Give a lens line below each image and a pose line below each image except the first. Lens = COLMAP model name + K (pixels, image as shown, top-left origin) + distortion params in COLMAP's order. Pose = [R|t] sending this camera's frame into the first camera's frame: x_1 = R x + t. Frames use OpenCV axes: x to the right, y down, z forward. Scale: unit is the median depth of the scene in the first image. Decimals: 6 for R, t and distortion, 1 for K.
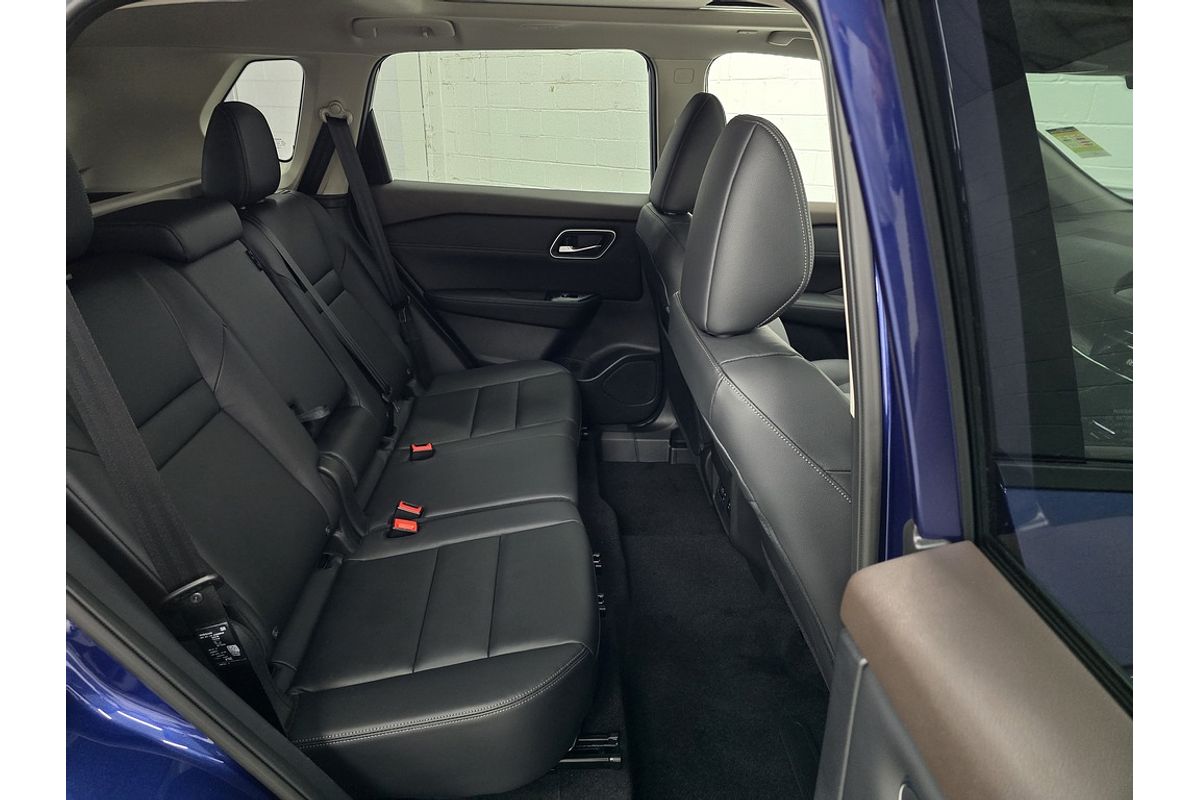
lens RADIAL K [[774.1, 0, 598.3], [0, 774.1, 382.5], [0, 0, 1]] dist [0.029182, -0.002163]
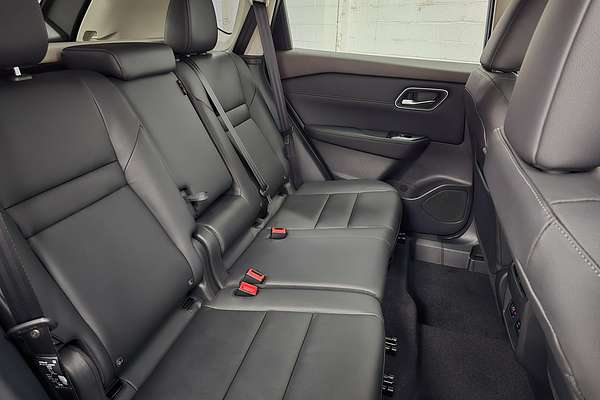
lens RADIAL K [[387.1, 0, 299.1], [0, 387.1, 191.2], [0, 0, 1]] dist [0.029182, -0.002163]
pose [[0.936413, 0.130269, -0.325824, 0.025451], [-0.130266, 0.991237, 0.021927, -0.006981], [0.325825, 0.021911, 0.945176, 0.323168]]
